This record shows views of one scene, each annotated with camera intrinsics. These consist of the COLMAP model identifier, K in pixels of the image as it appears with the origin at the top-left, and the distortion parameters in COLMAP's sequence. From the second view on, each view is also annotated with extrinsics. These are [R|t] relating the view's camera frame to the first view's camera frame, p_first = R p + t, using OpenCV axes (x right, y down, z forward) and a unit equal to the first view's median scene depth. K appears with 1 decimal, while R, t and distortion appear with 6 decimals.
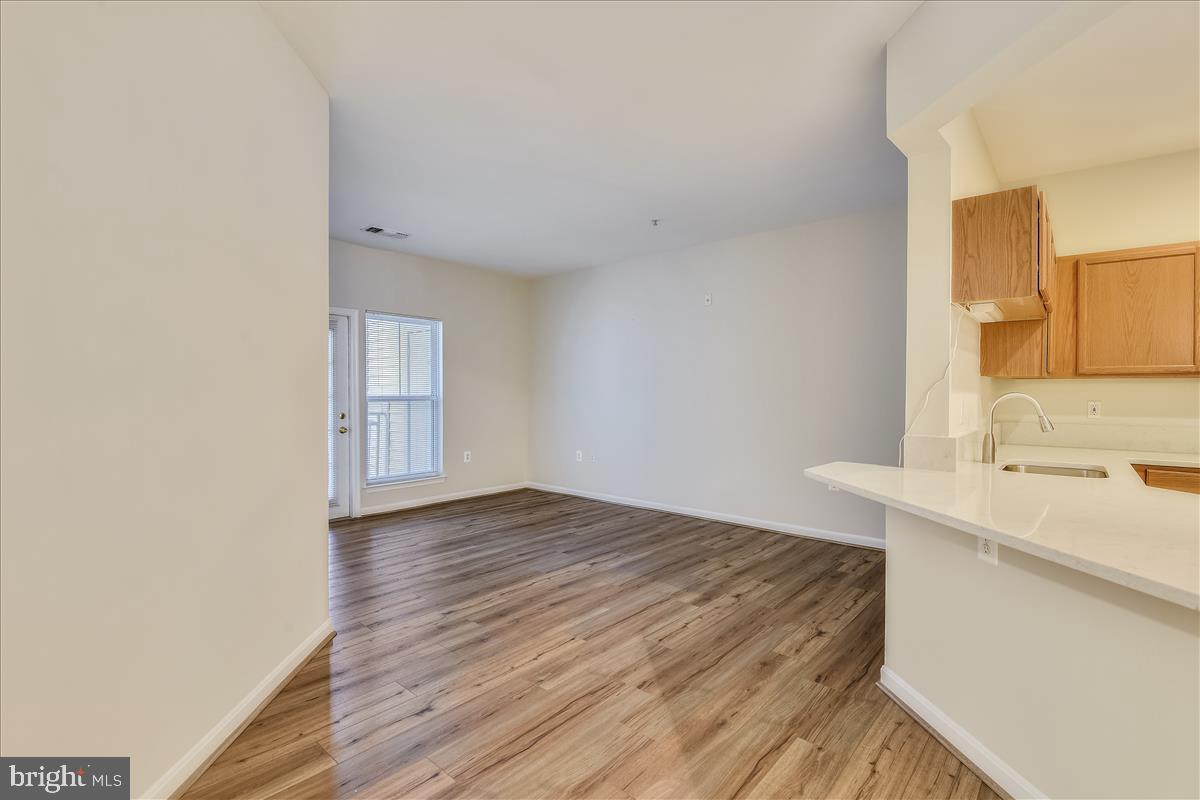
lens RADIAL K [[548.3, 0, 597.7], [0, 548.3, 396.7], [0, 0, 1]] dist [0.007579, -0.010300]
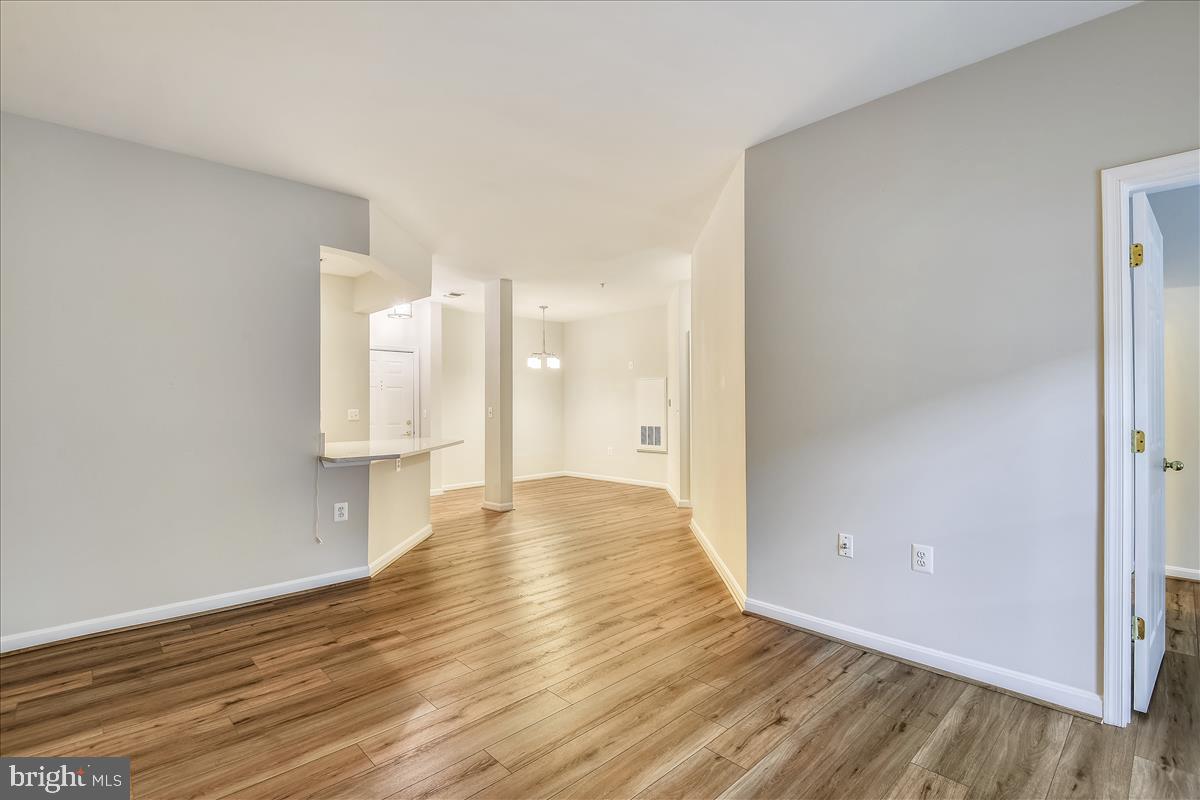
lens RADIAL K [[548.3, 0, 596.9], [0, 548.3, 405.8], [0, 0, 1]] dist [0.007579, -0.010300]
pose [[-0.994992, -0.000280, 0.099953, -0.190252], [0.000412, 0.999976, 0.006904, -0.007012], [-0.099953, 0.006911, -0.994968, 1.437104]]
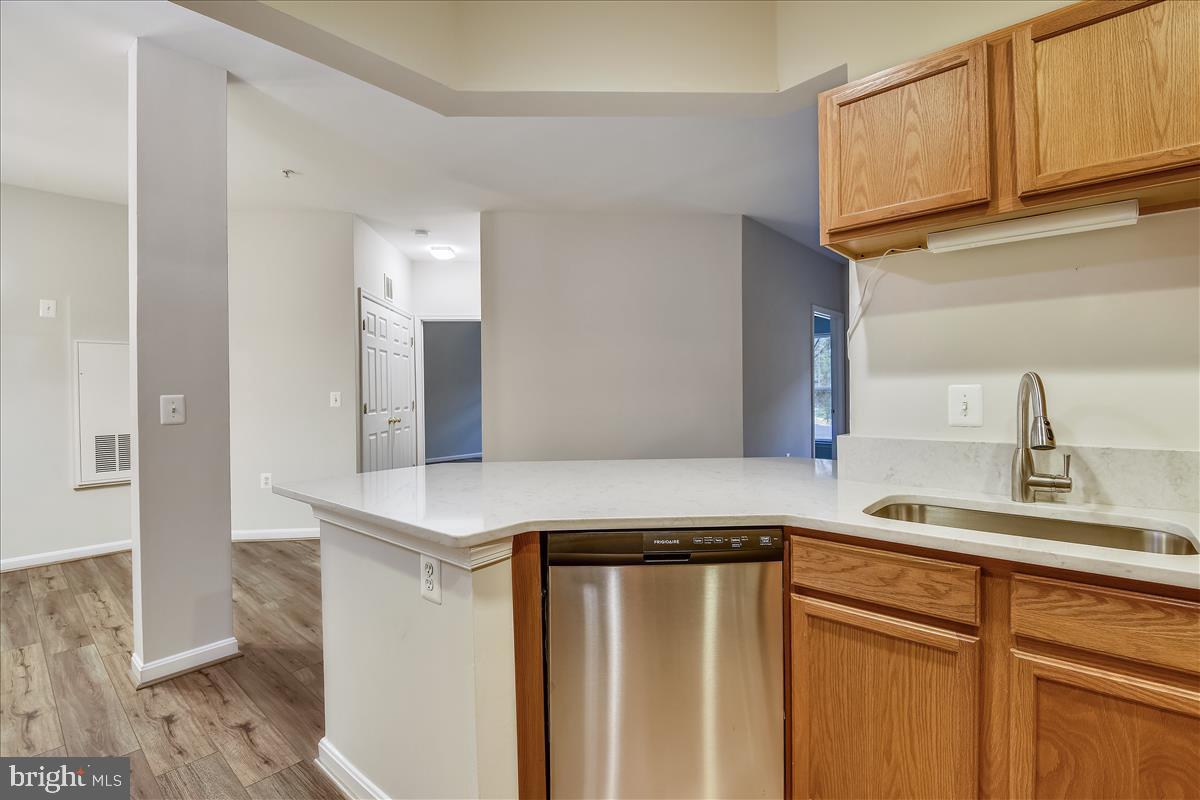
lens RADIAL K [[548.3, 0, 592.1], [0, 548.3, 393.6], [0, 0, 1]] dist [0.007579, -0.010300]
pose [[-0.027768, 0.001751, -0.999613, 0.810638], [0.003947, 0.999991, 0.001642, 0.006717], [0.999607, -0.003900, -0.027774, 0.372646]]
